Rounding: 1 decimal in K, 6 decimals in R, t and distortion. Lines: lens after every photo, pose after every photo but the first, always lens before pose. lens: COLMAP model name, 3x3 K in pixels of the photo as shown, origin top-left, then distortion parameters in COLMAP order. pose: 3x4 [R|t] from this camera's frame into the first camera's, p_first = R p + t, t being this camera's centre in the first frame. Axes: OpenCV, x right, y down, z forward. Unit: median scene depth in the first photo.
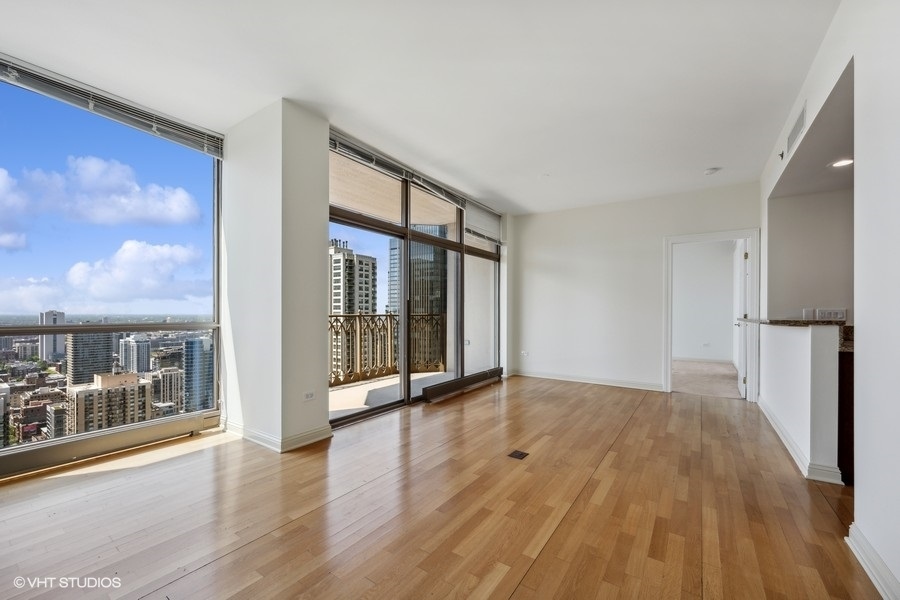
lens RADIAL K [[365.9, 0, 449.7], [0, 365.9, 309.8], [0, 0, 1]] dist [-0.000498, -0.000094]
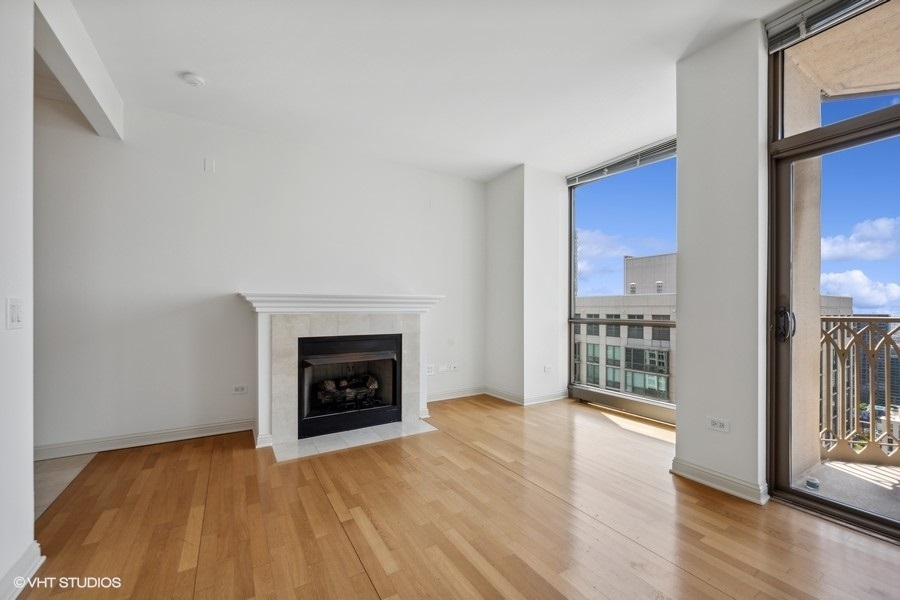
lens RADIAL K [[362.2, 0, 450.0], [0, 362.2, 300.0], [0, 0, 1]] dist [-0.000956, -0.000043]
pose [[-0.411400, -0.026198, -0.911078, 0.724508], [-0.002670, 0.999617, -0.027538, 0.007439], [0.911451, -0.008897, -0.411313, 1.139965]]
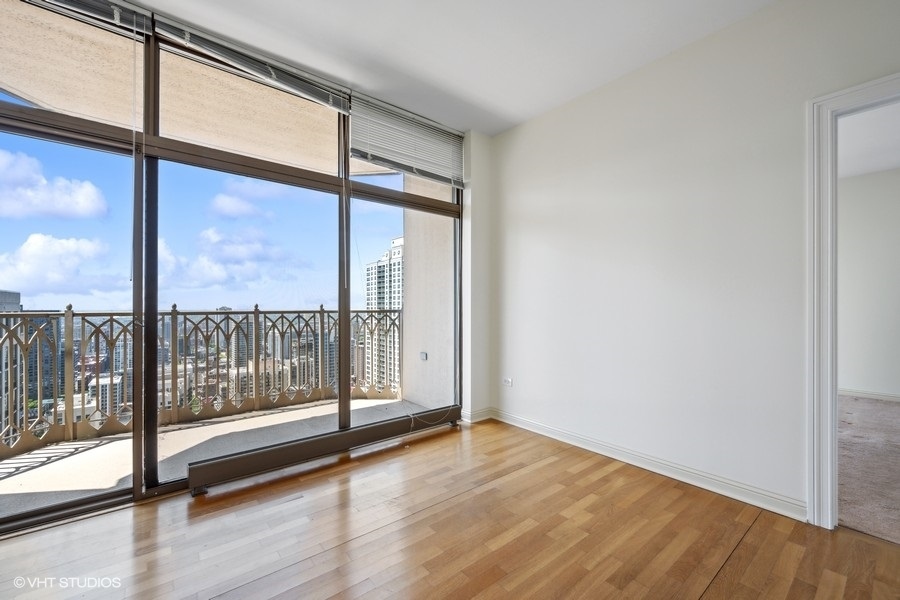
lens RADIAL K [[372.6, 0, 449.6], [0, 372.6, 303.8], [0, 0, 1]] dist [-0.001873, -0.000122]
pose [[0.960035, -0.005552, -0.279824, 0.281243], [0.004762, 0.999983, -0.003502, 0.004201], [0.279838, 0.002030, 0.960045, 0.441837]]
